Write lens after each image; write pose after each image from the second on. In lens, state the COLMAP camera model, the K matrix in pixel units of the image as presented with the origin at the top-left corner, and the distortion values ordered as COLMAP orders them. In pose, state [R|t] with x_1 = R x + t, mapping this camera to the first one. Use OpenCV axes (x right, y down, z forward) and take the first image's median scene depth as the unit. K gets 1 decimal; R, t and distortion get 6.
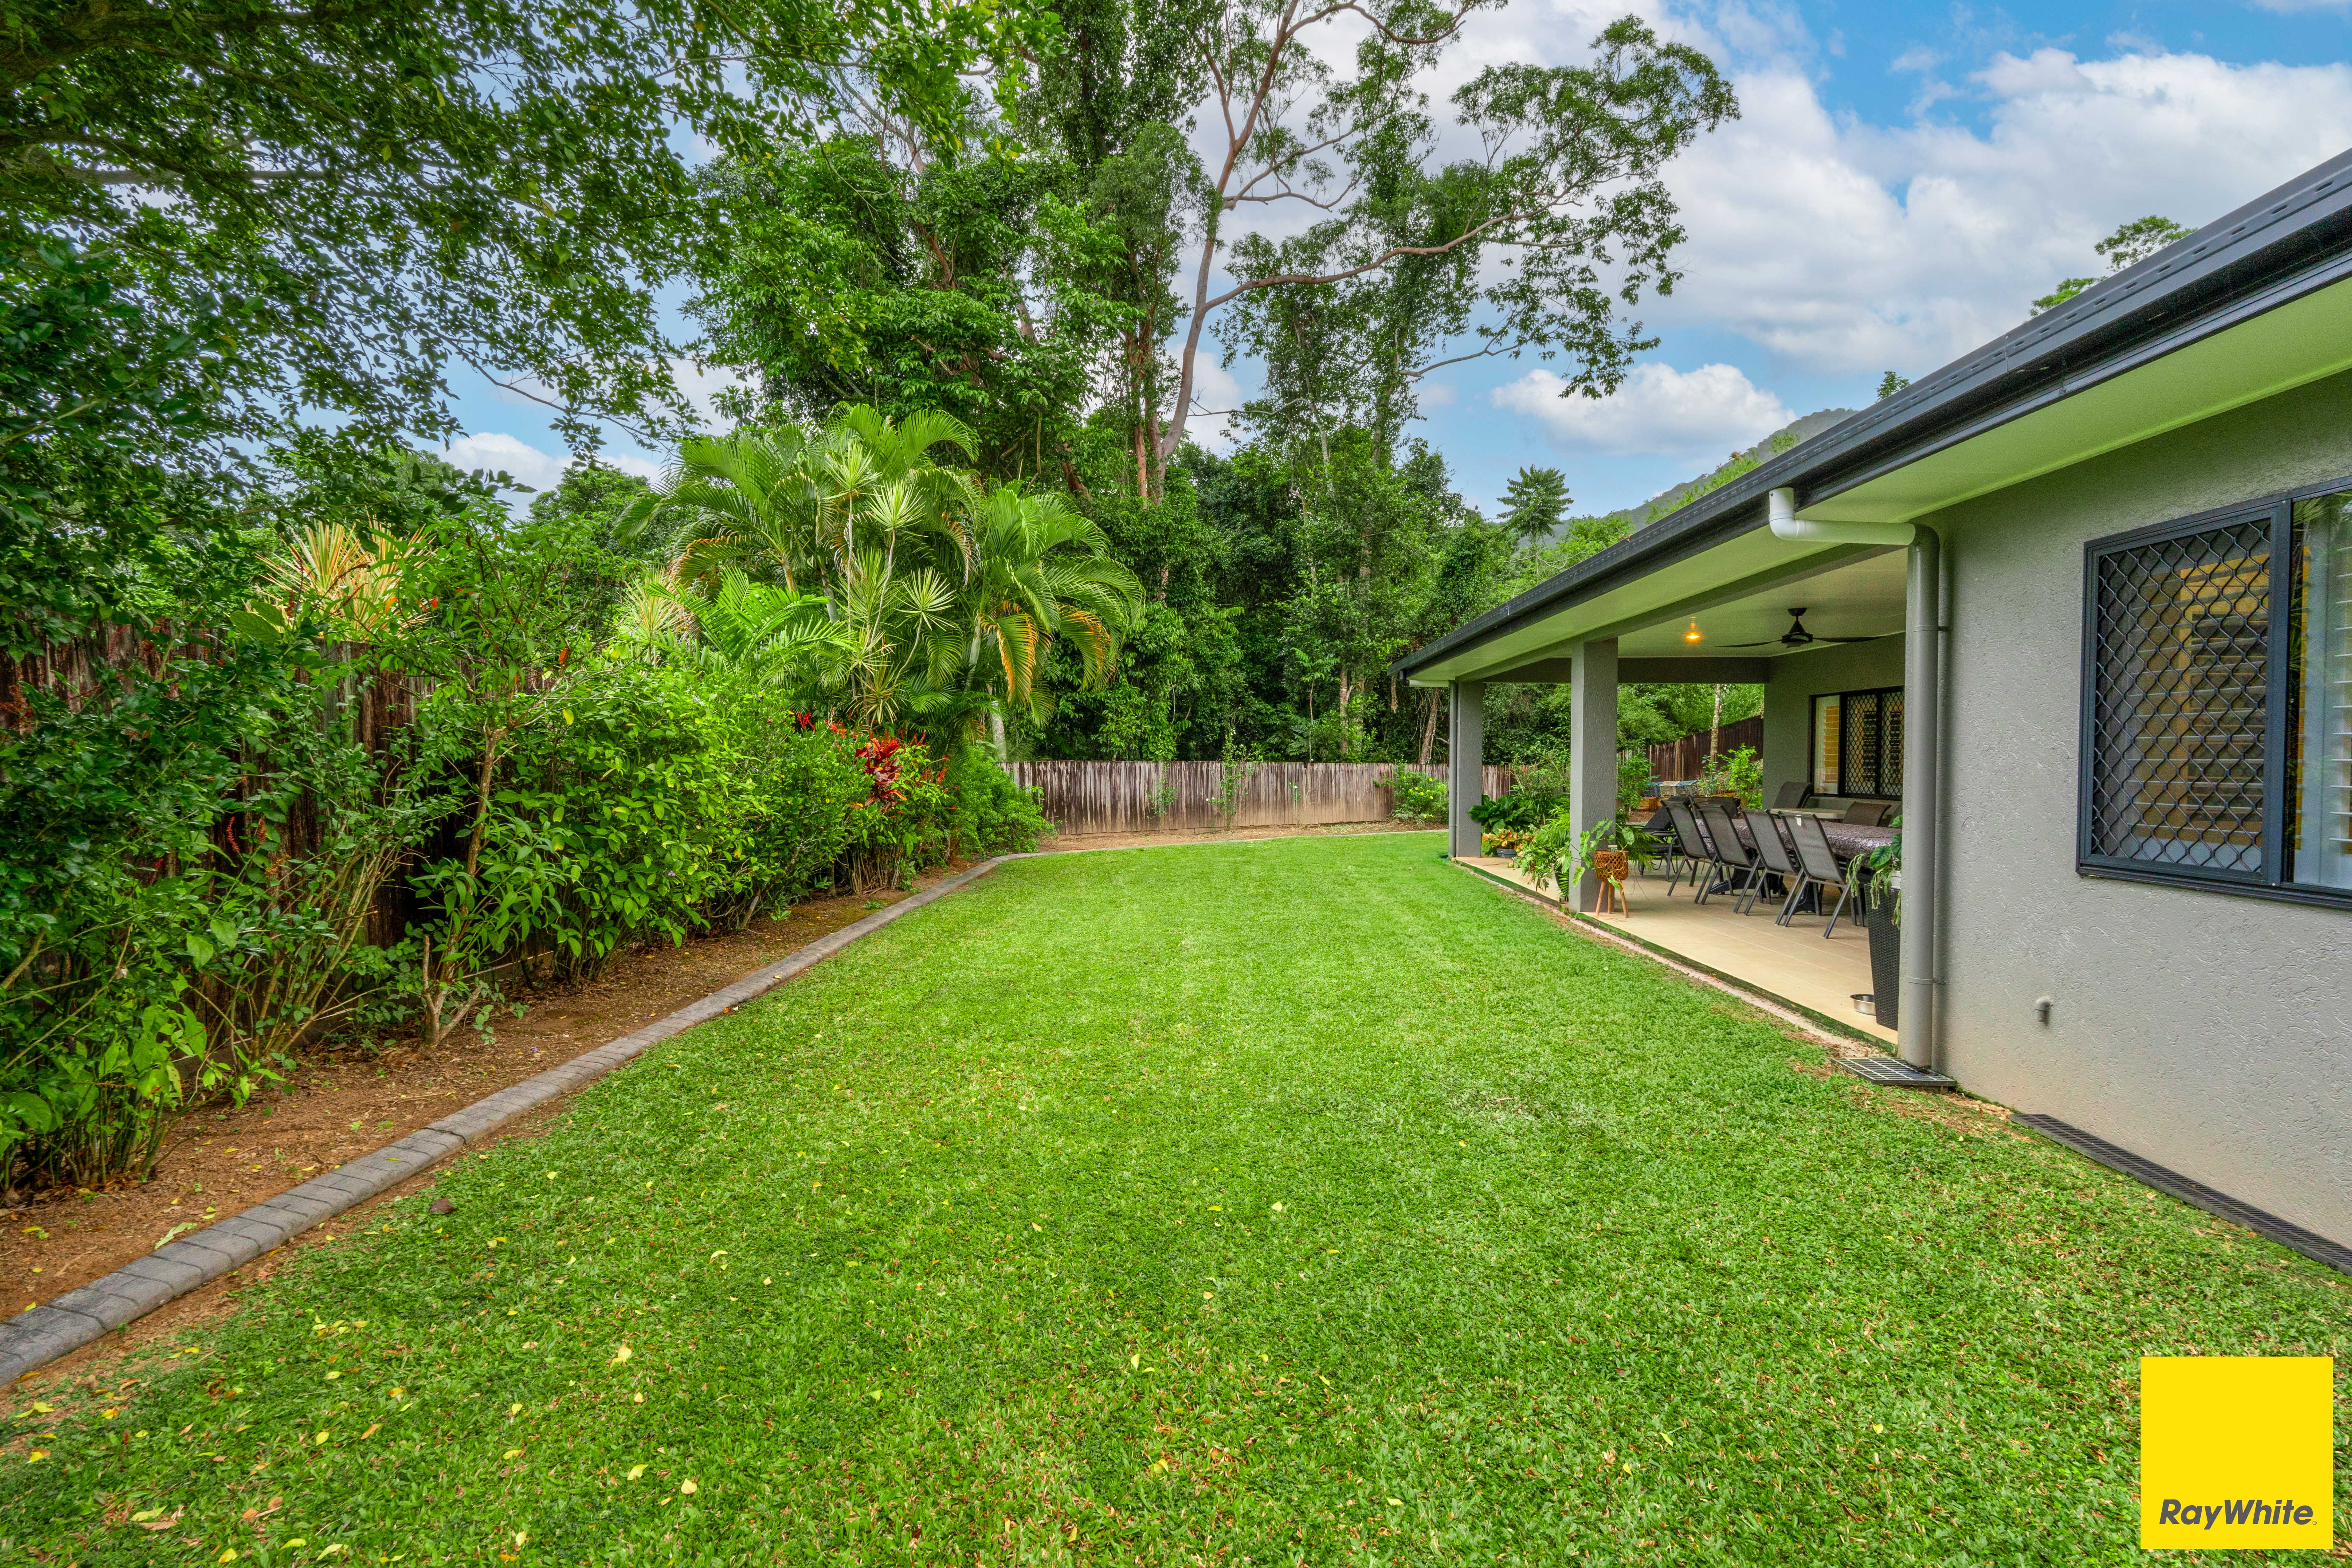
lens RADIAL K [[1040.6, 0, 1177.0], [0, 1040.6, 781.4], [0, 0, 1]] dist [0.001006, 0.000704]
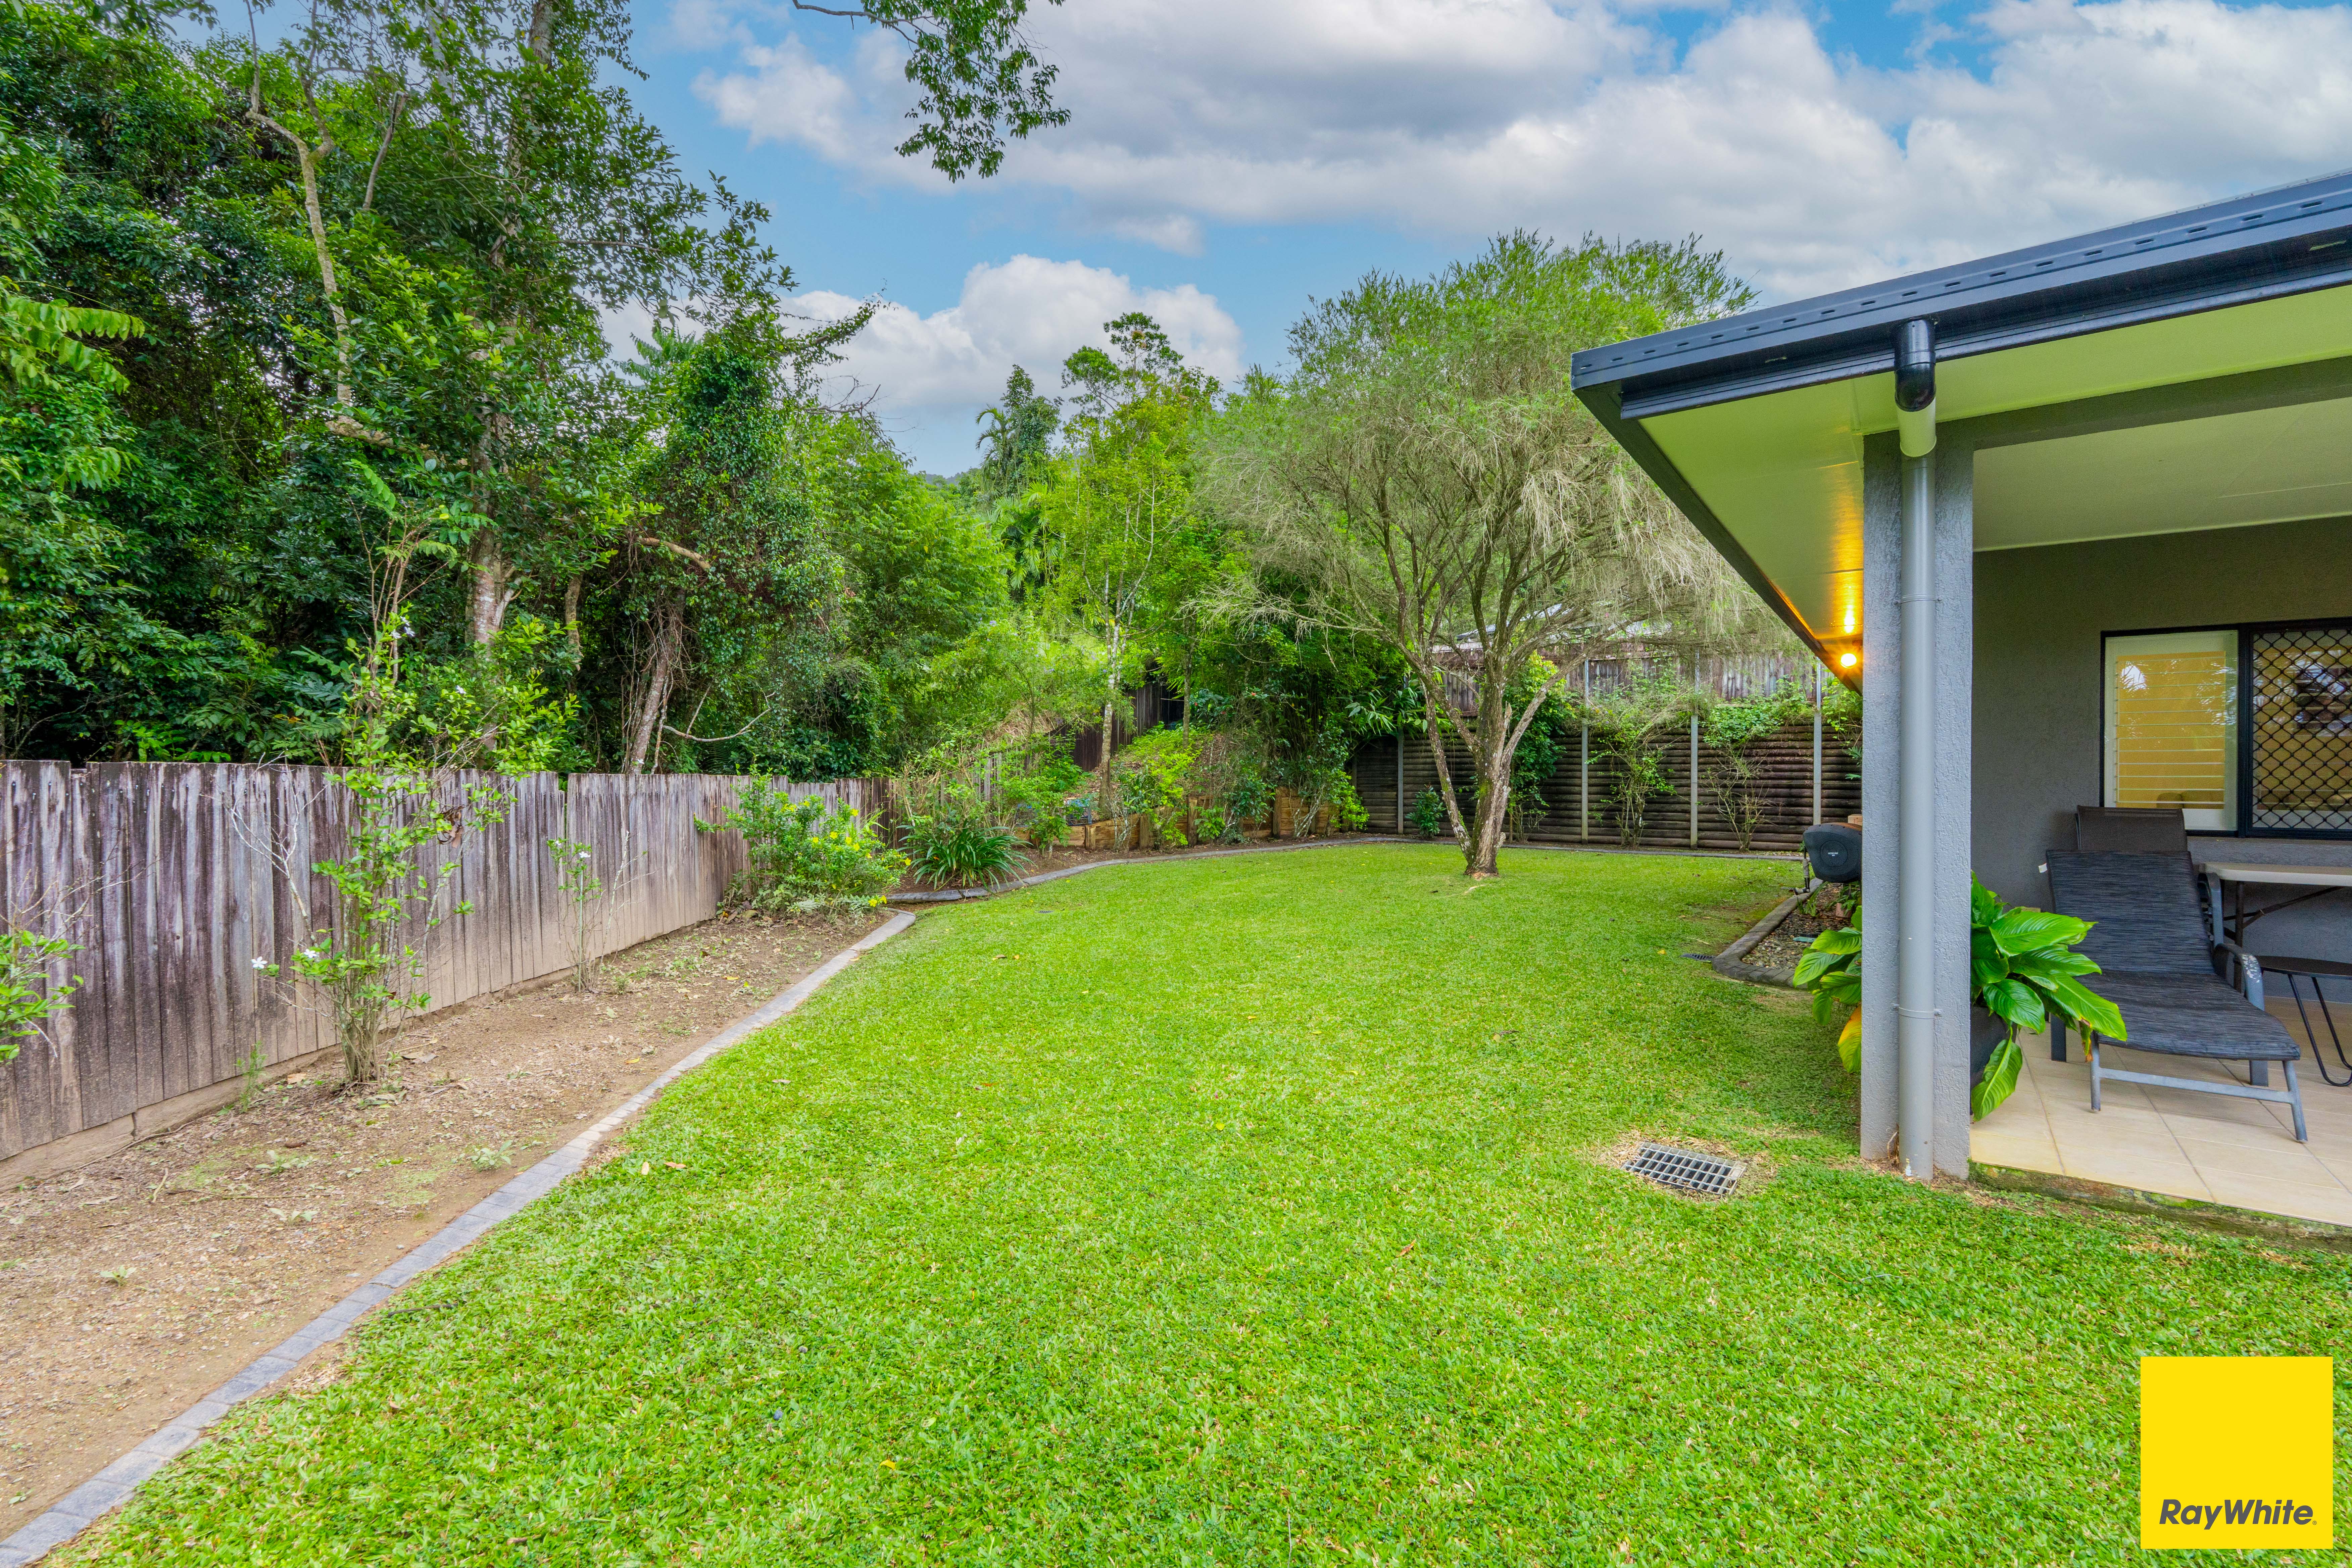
lens RADIAL K [[1040.6, 0, 1177.0], [0, 1040.6, 781.4], [0, 0, 1]] dist [0.001006, 0.000704]
pose [[0.583916, -0.008491, 0.811770, -0.017925], [0.017301, 0.999848, -0.001987, -0.009845], [-0.811630, 0.015205, 0.583975, 0.557431]]
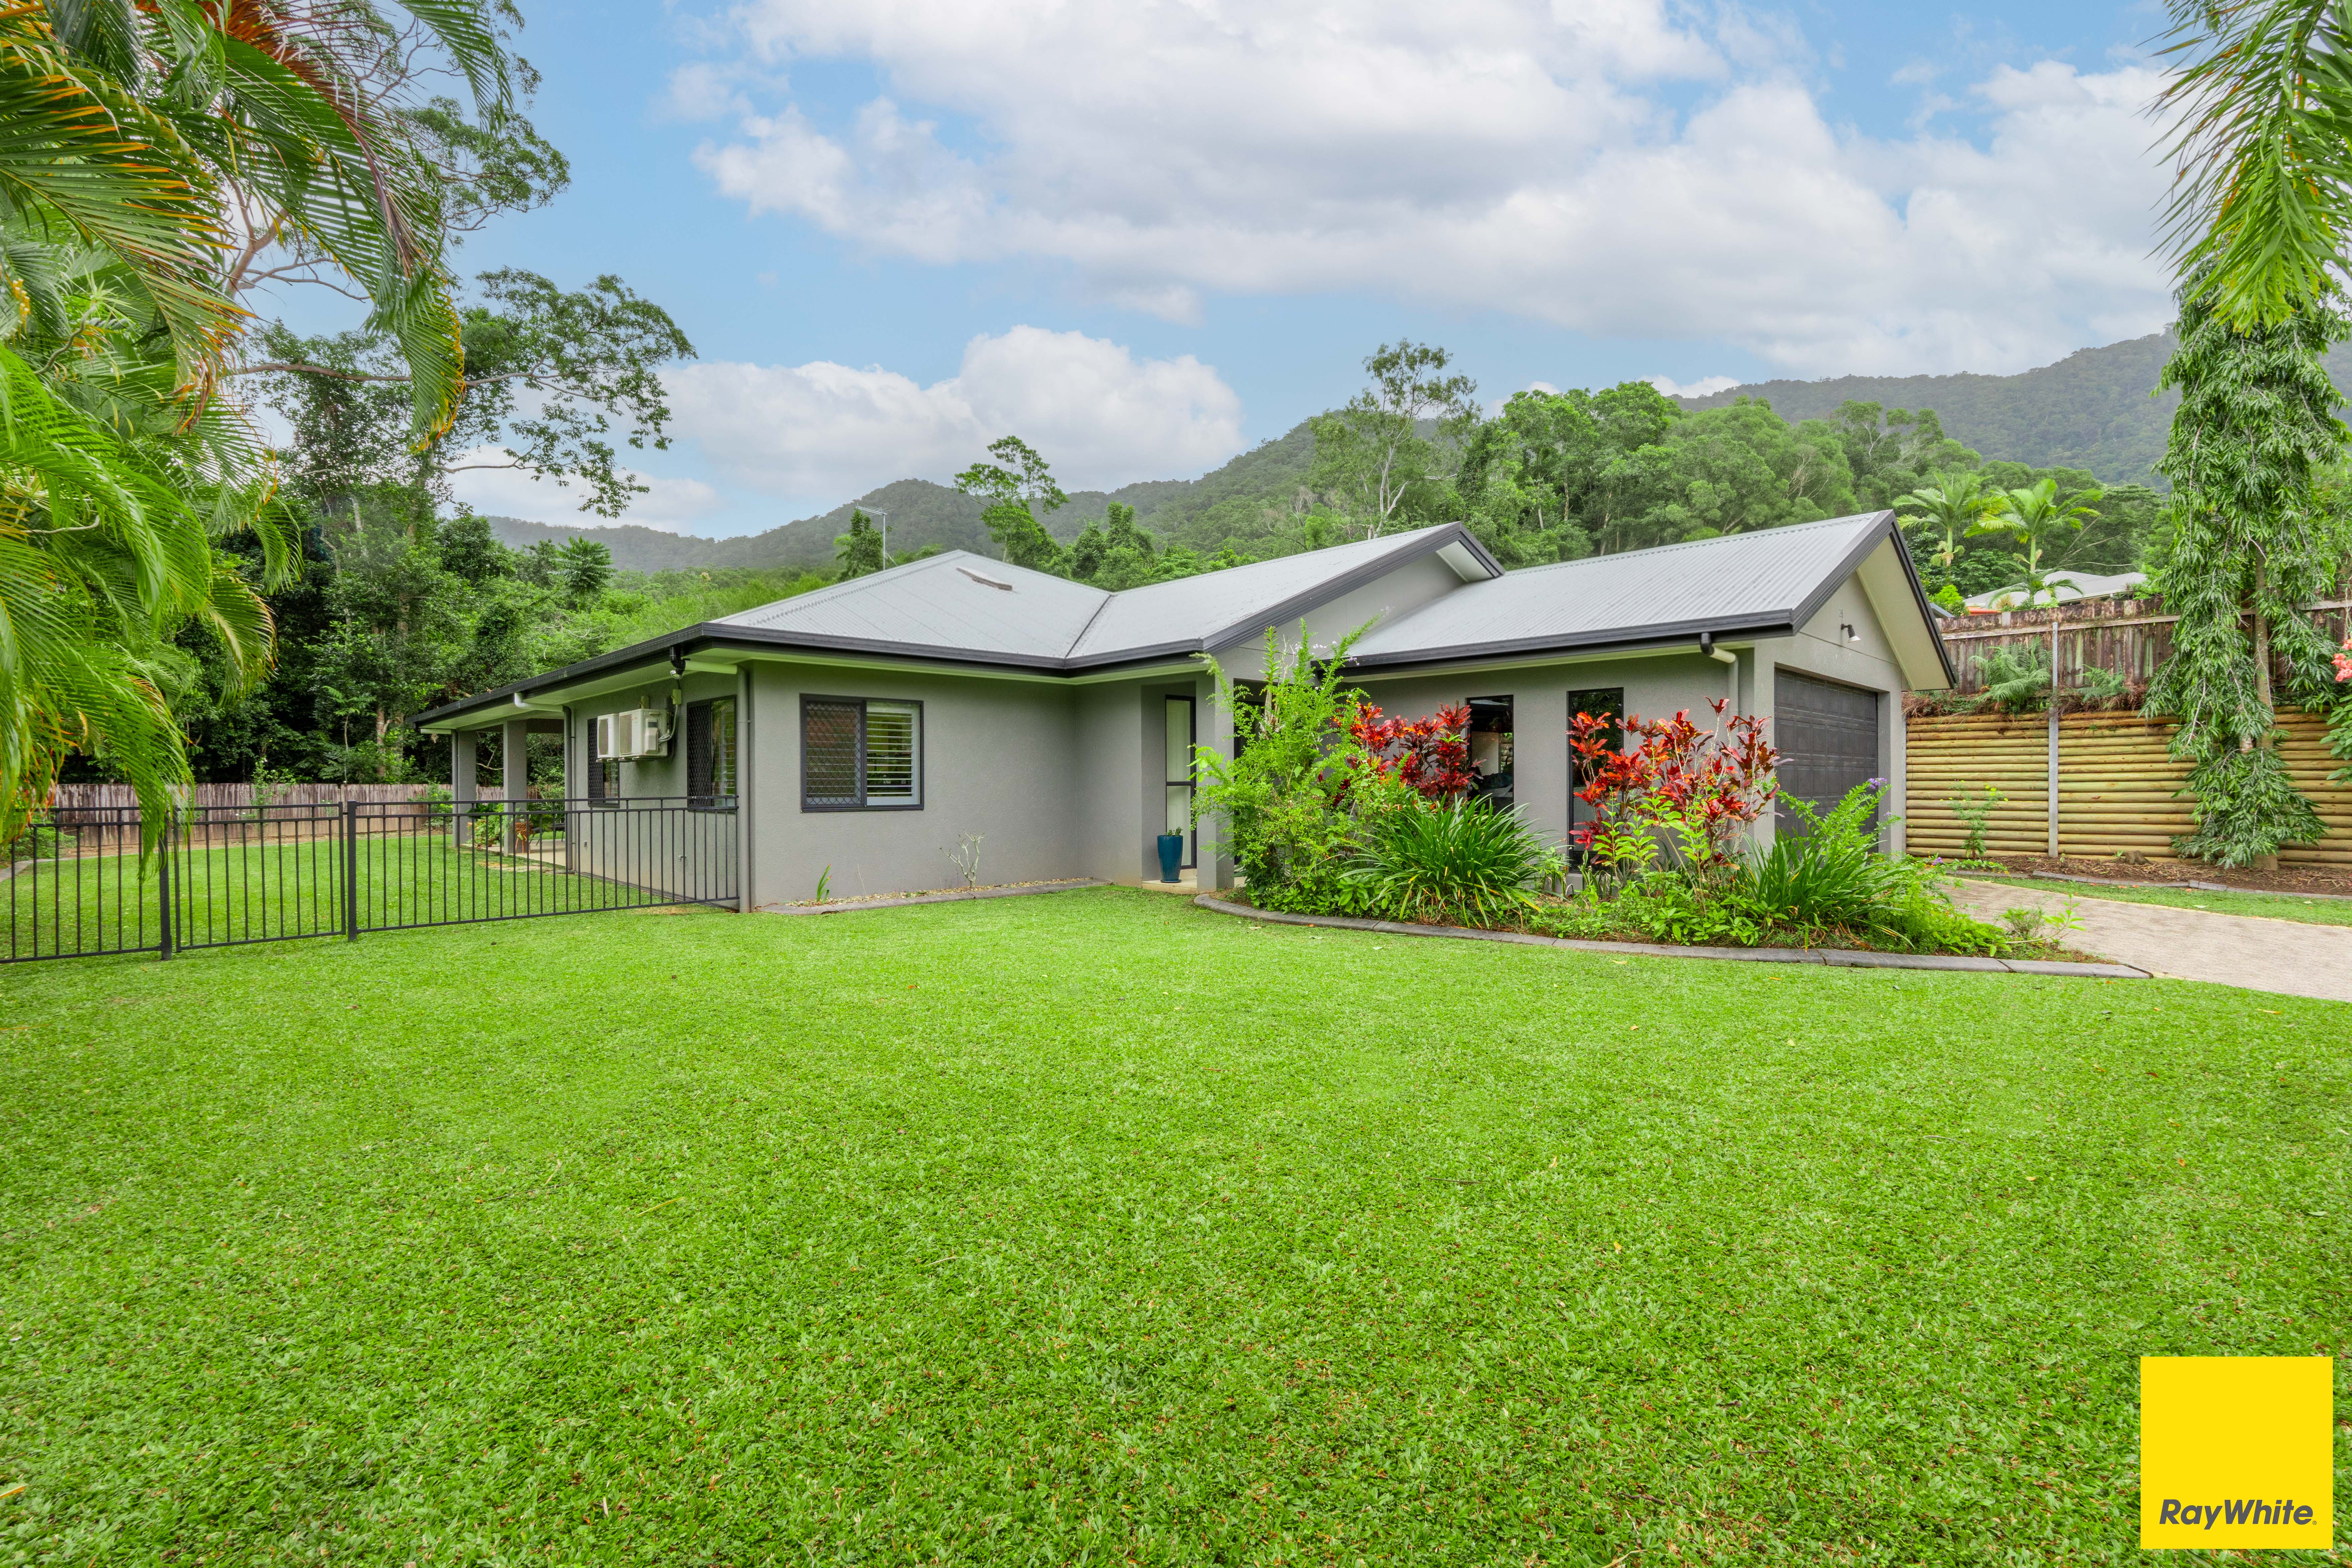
lens RADIAL K [[1013.3, 0, 1151.6], [0, 1013.3, 774.5], [0, 0, 1]] dist [-0.000323, -0.000835]
pose [[0.701229, -0.004946, 0.712919, -0.047518], [0.025135, 0.999526, -0.017788, 0.013226], [-0.712493, 0.030392, 0.701020, -0.439252]]
